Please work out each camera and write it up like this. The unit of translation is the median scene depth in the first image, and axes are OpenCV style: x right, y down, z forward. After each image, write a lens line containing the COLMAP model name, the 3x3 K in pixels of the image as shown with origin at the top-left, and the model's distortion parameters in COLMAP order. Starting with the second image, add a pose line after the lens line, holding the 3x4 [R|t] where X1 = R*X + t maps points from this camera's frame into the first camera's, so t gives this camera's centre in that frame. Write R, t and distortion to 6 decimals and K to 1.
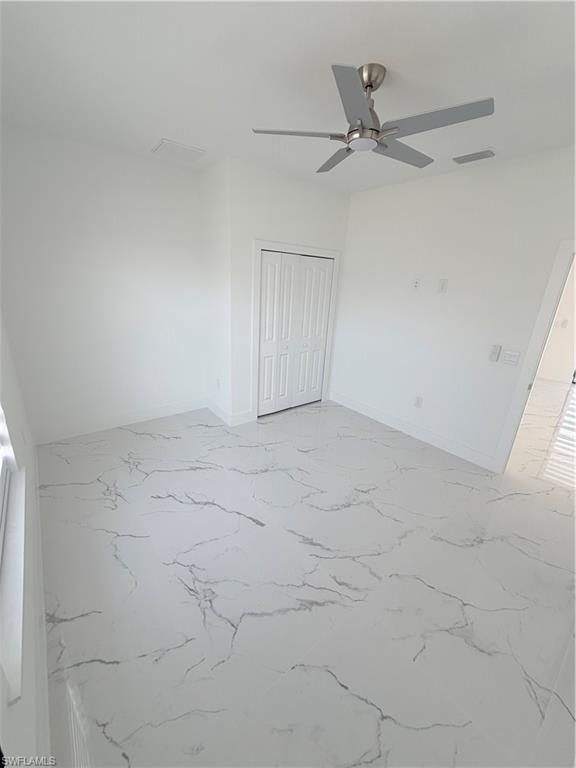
lens RADIAL K [[304.9, 0, 286.8], [0, 304.9, 385.8], [0, 0, 1]] dist [-0.000062, 0.000542]
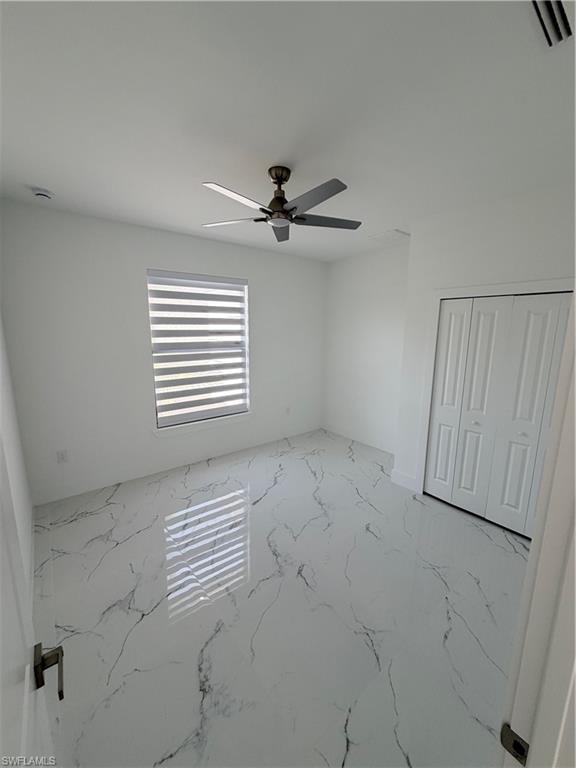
lens RADIAL K [[304.9, 0, 283.9], [0, 304.9, 381.7], [0, 0, 1]] dist [-0.000062, 0.000542]
pose [[-0.002644, 0.124934, -0.992162, 0.801731], [-0.336090, 0.934339, 0.118549, -0.172282], [0.941826, 0.333769, 0.039519, 0.601880]]
